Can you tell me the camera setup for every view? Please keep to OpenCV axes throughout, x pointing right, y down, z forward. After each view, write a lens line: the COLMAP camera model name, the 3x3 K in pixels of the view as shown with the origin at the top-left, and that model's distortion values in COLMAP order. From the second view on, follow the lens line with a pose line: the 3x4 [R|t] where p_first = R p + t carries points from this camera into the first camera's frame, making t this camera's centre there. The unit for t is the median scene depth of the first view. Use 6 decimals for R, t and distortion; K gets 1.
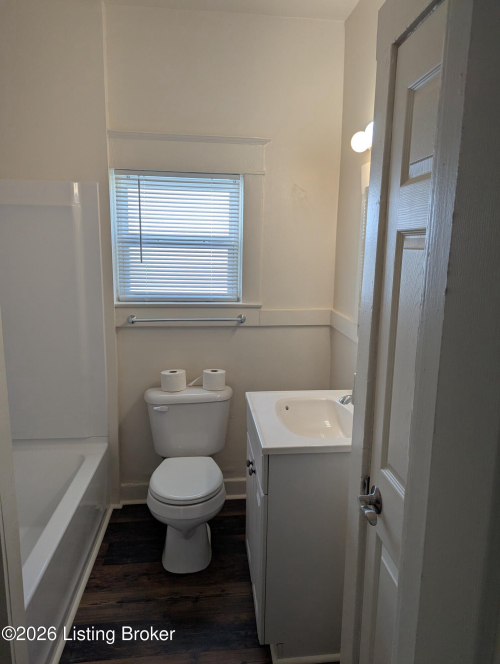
lens RADIAL K [[476.4, 0, 251.2], [0, 476.4, 331.6], [0, 0, 1]] dist [0.040541, -0.008884]
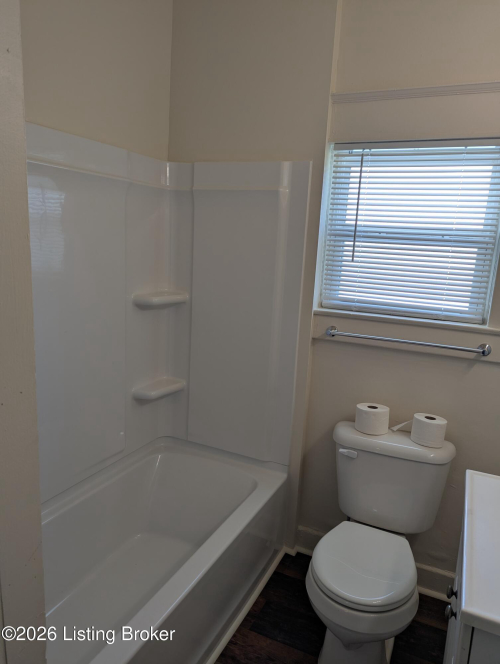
lens RADIAL K [[476.4, 0, 250.0], [0, 476.4, 331.3], [0, 0, 1]] dist [0.040541, -0.008884]
pose [[0.858458, 0.123329, -0.497835, 0.030865], [-0.124130, 0.991761, 0.031642, -0.034264], [0.497636, 0.034632, 0.866695, 0.239682]]
